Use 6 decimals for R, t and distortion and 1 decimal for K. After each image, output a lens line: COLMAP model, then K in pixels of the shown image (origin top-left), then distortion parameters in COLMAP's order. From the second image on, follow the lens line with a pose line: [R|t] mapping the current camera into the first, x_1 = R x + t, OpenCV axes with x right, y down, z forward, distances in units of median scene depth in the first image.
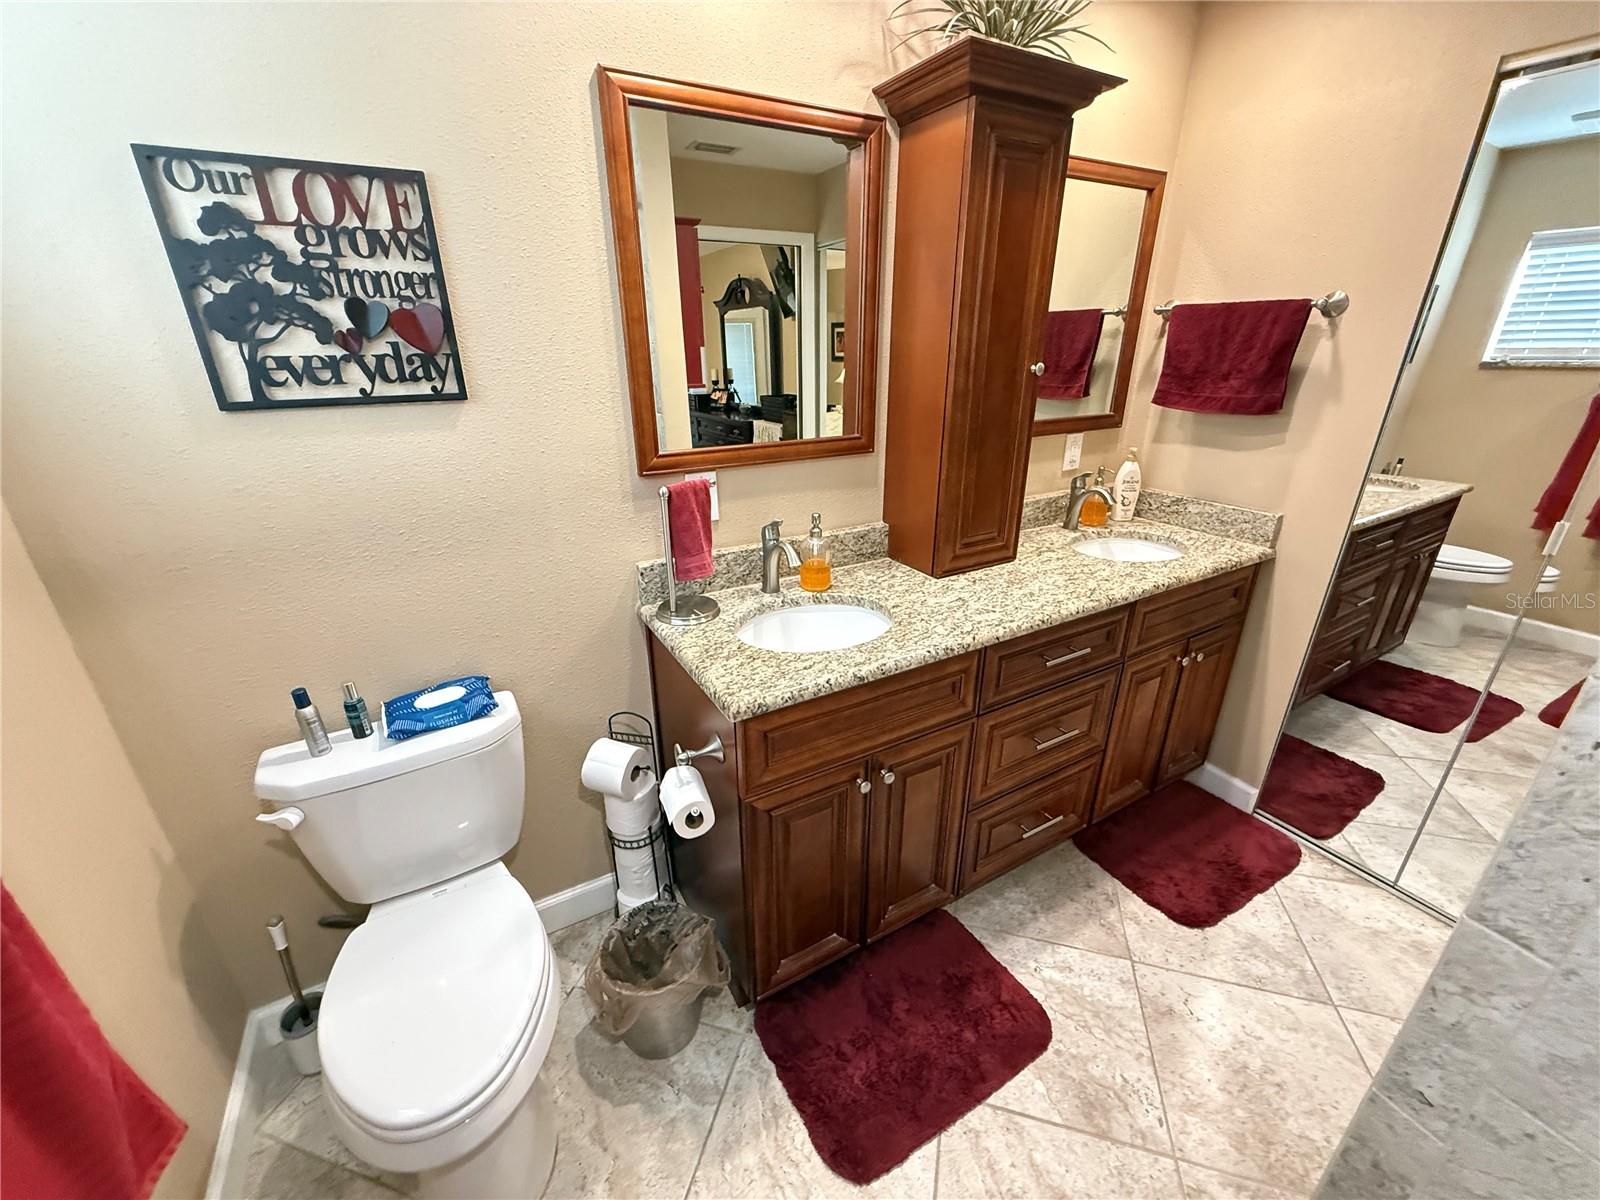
lens RADIAL K [[635.6, 0, 798.7], [0, 635.6, 600.5], [0, 0, 1]] dist [0.000858, 0.000112]
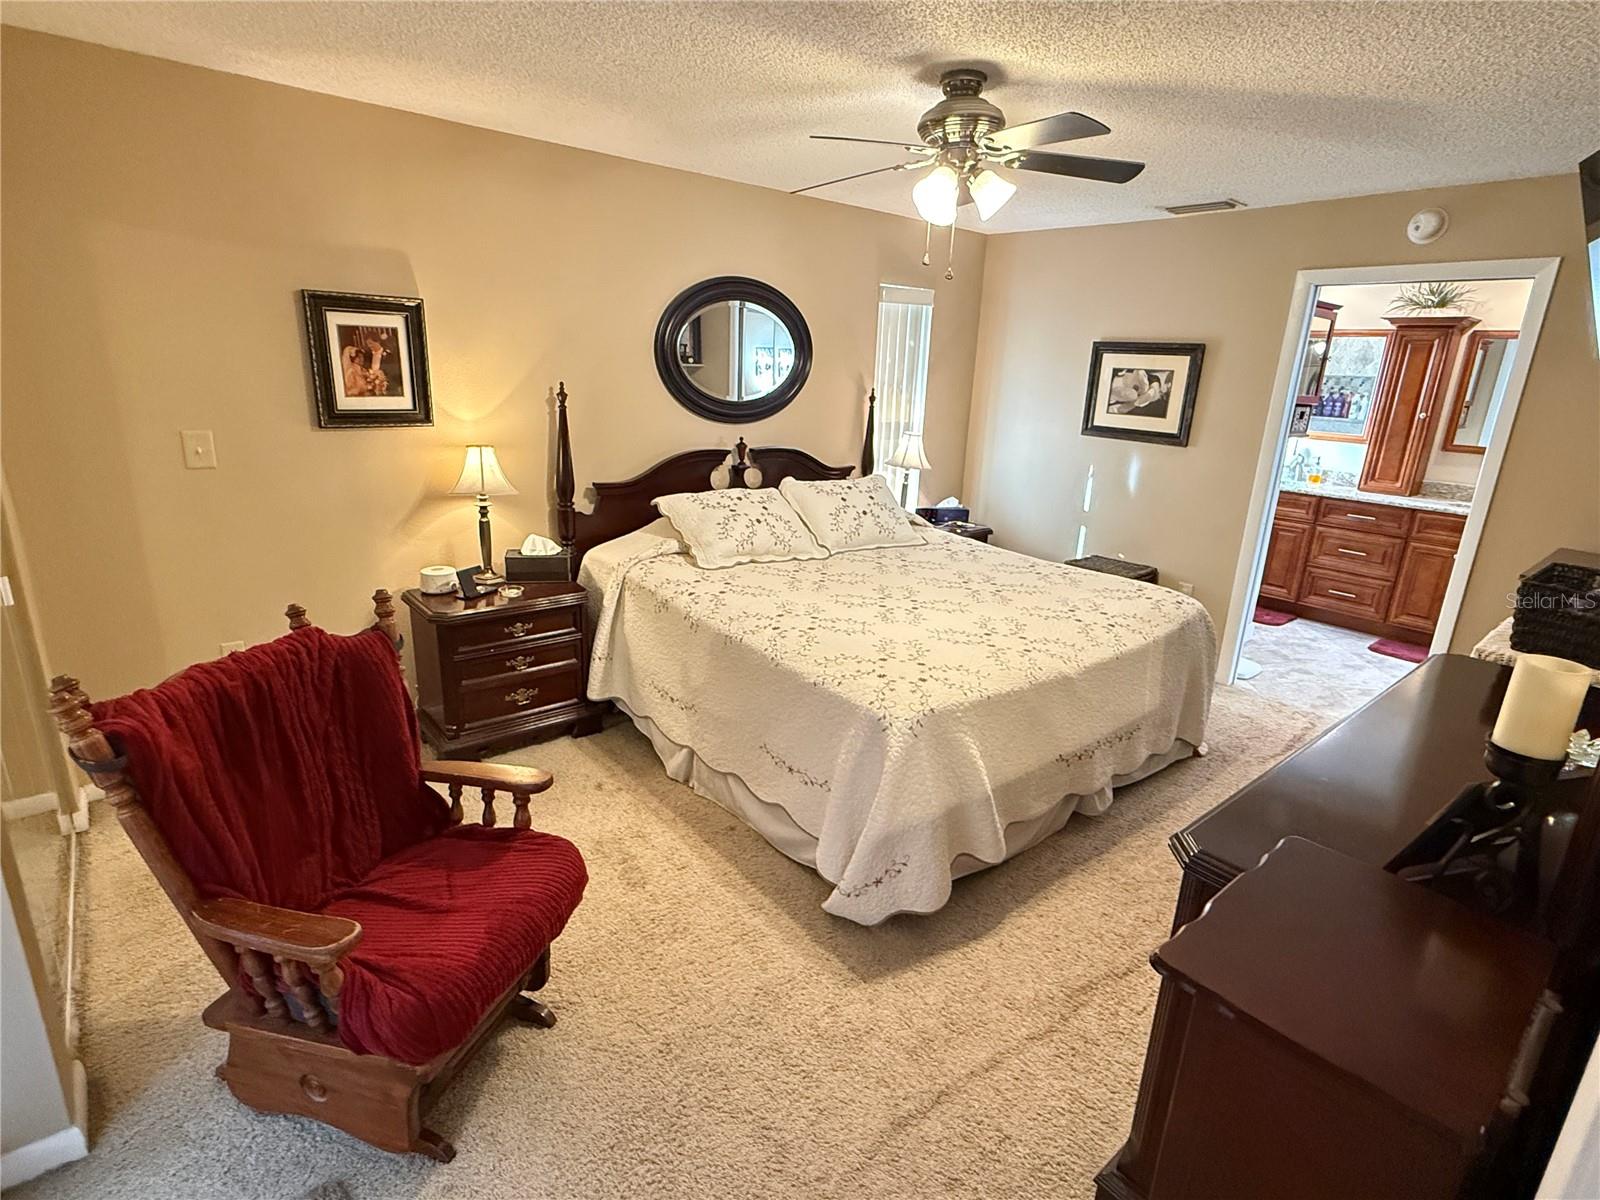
lens RADIAL K [[806.9, 0, 797.6], [0, 806.9, 599.9], [0, 0, 1]] dist [-0.000254, 0.000180]
pose [[0.174619, 0.293757, -0.939795, 3.338493], [-0.413878, 0.887944, 0.200649, 0.708031], [0.893428, 0.353924, 0.276631, -1.953349]]
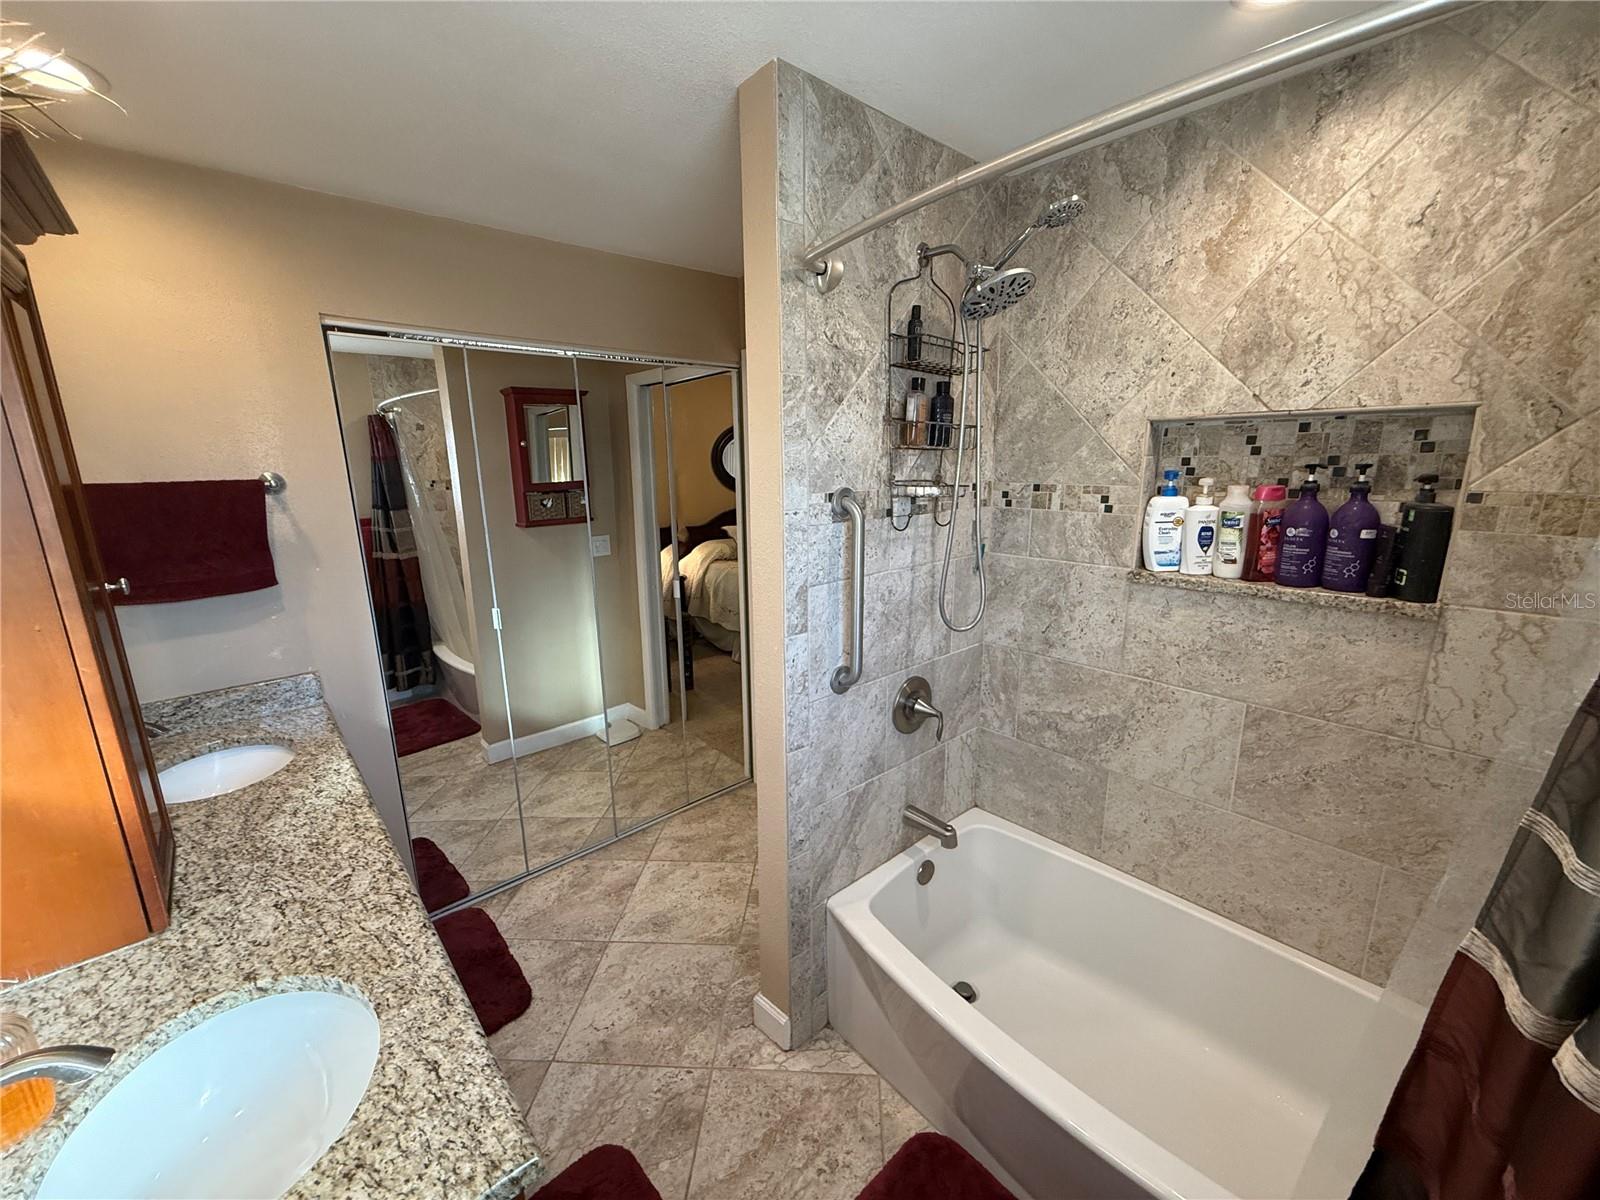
lens RADIAL K [[637.6, 0, 797.4], [0, 637.6, 602.3], [0, 0, 1]] dist [-0.000496, -0.000072]
pose [[-0.209814, -0.207506, 0.955468, -0.458641], [0.386834, 0.879867, 0.276033, -0.268048], [-0.897963, 0.427523, -0.104338, 0.442079]]
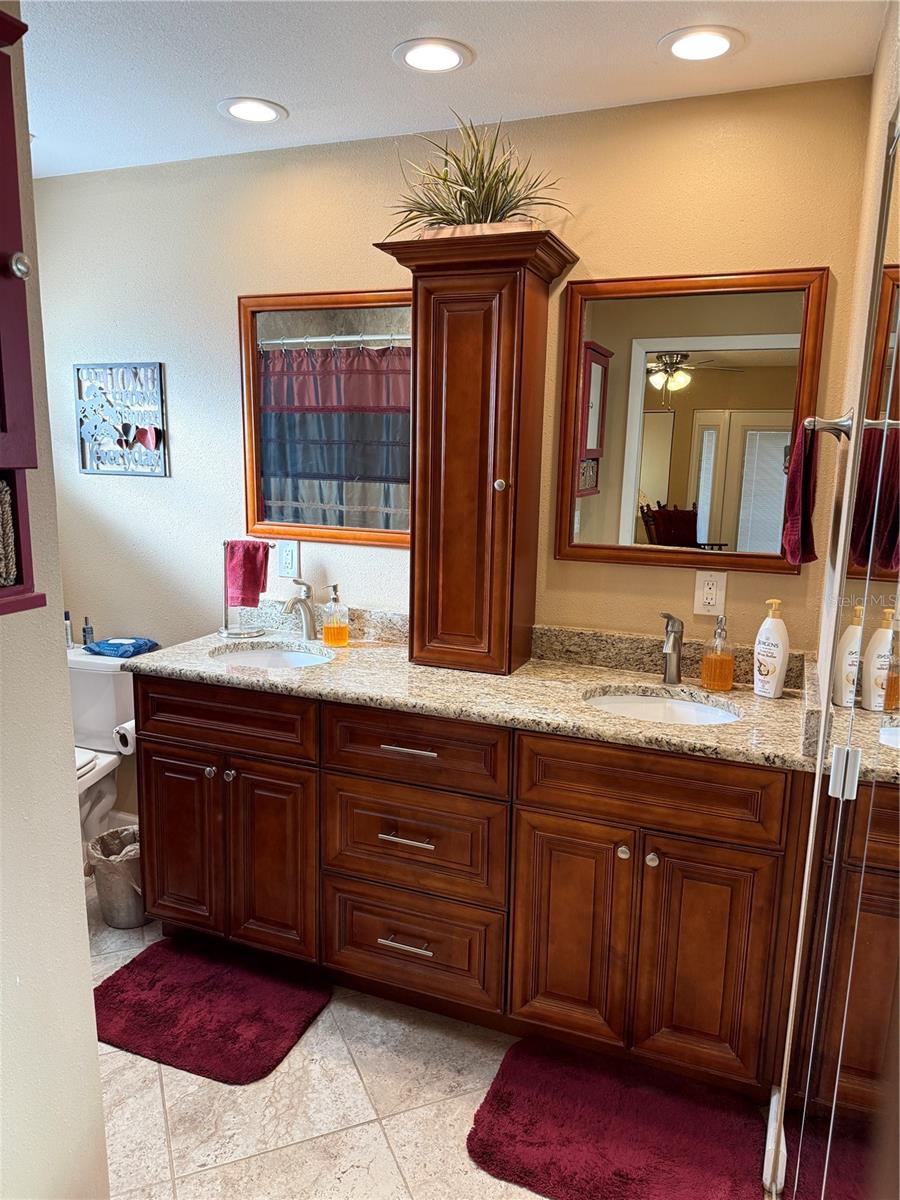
lens RADIAL K [[831.3, 0, 451.4], [0, 831.3, 603.4], [0, 0, 1]] dist [0.149297, -0.267459]
pose [[0.625433, 0.163007, -0.763061, 1.465680], [-0.317497, 0.946481, -0.058042, -0.079493], [0.712762, 0.278571, 0.643715, 0.124637]]
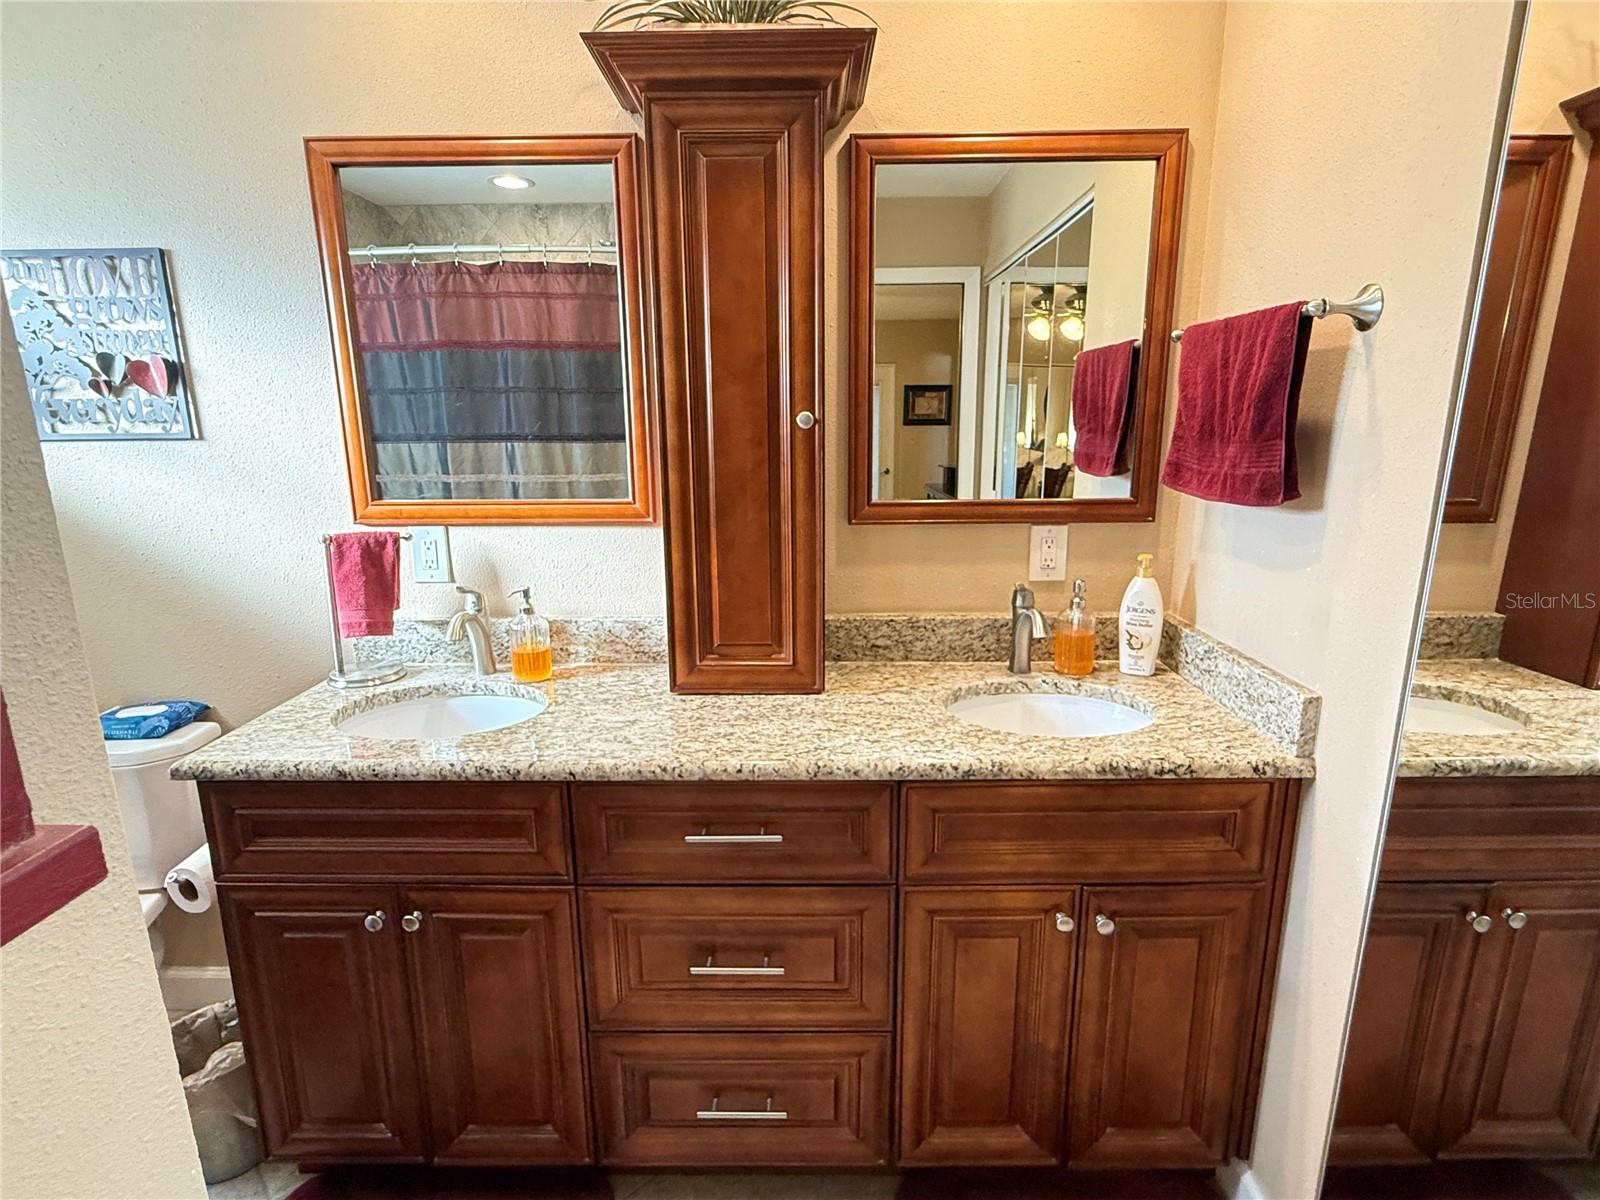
lens RADIAL K [[822.5, 0, 799.9], [0, 822.5, 603.3], [0, 0, 1]] dist [-0.006252, 0.007046]
pose [[0.863653, 0.112922, -0.491276, 0.881583], [-0.188601, 0.976188, -0.107175, -0.070394], [0.467475, 0.185217, 0.864385, 0.260293]]
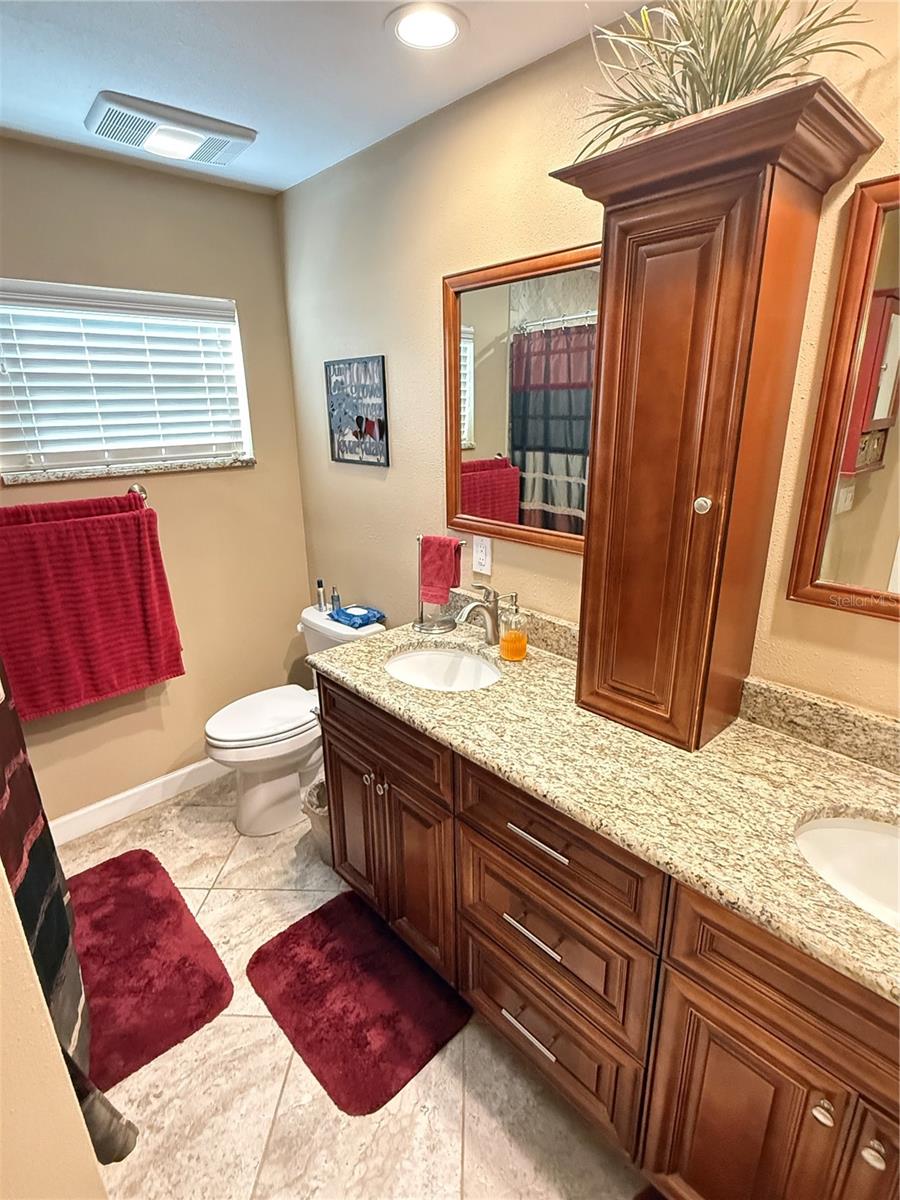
lens RADIAL K [[599.9, 0, 450.7], [0, 599.9, 600.9], [0, 0, 1]] dist [0.000760, -0.000341]
pose [[0.231035, 0.309086, -0.922545, 1.026044], [-0.356267, 0.909218, 0.215400, -0.324093], [0.905371, 0.278907, 0.320178, 0.573307]]
